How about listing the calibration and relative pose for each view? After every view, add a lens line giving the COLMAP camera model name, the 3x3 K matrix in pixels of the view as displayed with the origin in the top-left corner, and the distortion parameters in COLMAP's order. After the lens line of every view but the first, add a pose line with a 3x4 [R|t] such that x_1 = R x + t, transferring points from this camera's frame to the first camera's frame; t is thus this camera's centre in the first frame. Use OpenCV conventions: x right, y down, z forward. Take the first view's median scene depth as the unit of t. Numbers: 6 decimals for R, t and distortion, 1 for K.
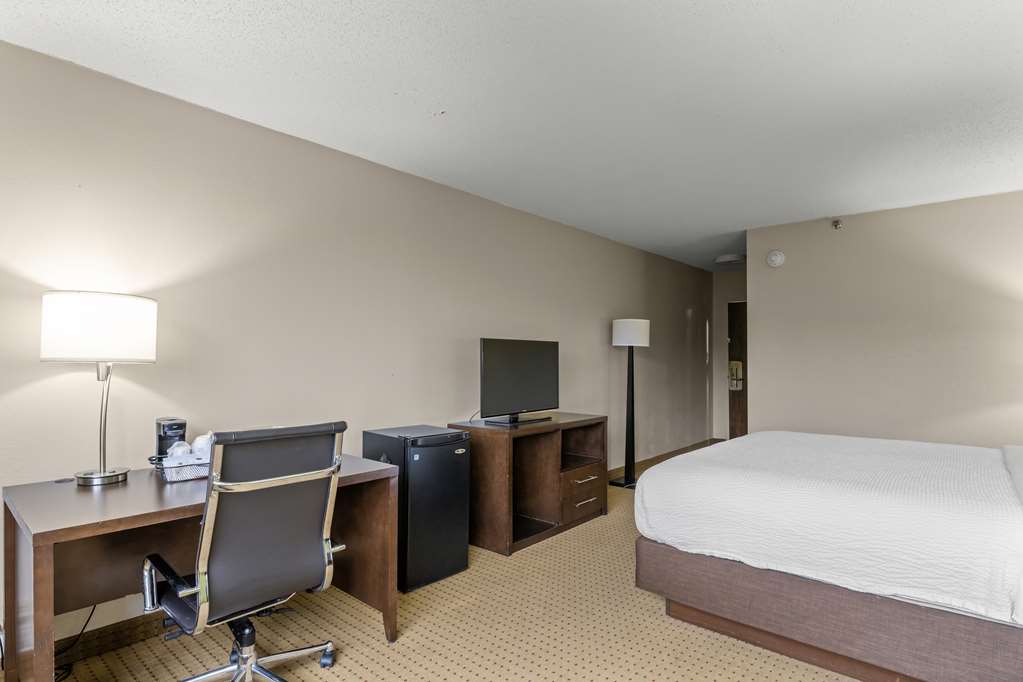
lens RADIAL K [[531.8, 0, 511.0], [0, 531.8, 350.9], [0, 0, 1]] dist [-0.003364, -0.000343]
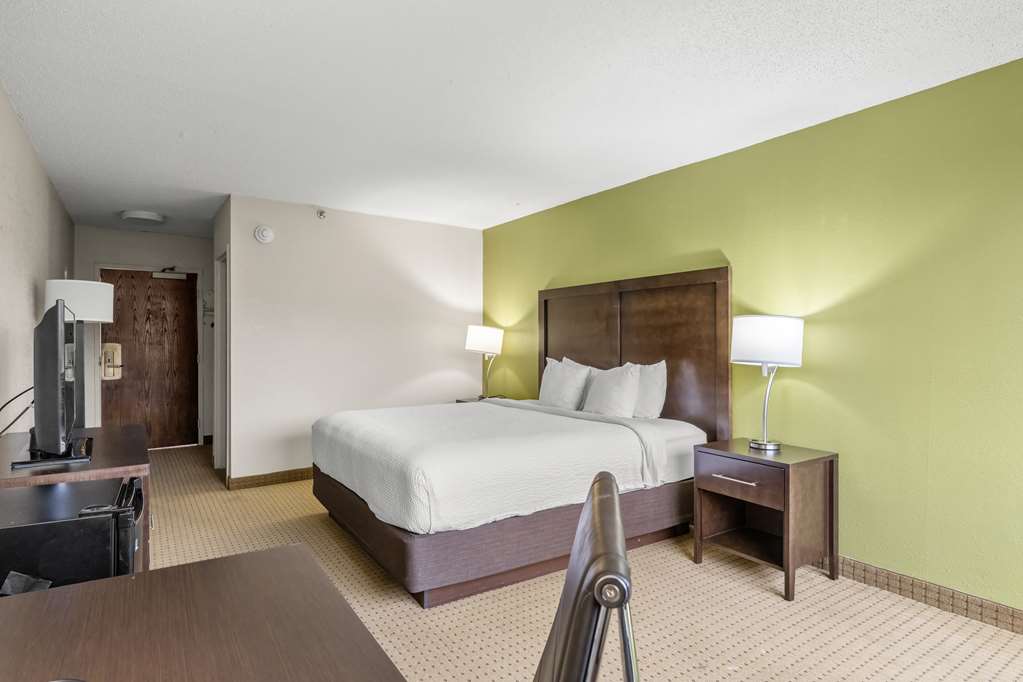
lens RADIAL K [[558.6, 0, 509.9], [0, 558.6, 339.1], [0, 0, 1]] dist [-0.001799, 0.000165]
pose [[0.264335, 0.001046, 0.964430, -0.694753], [-0.014197, 0.999895, 0.002807, 0.007256], [-0.964327, -0.014434, 0.264322, 0.646893]]
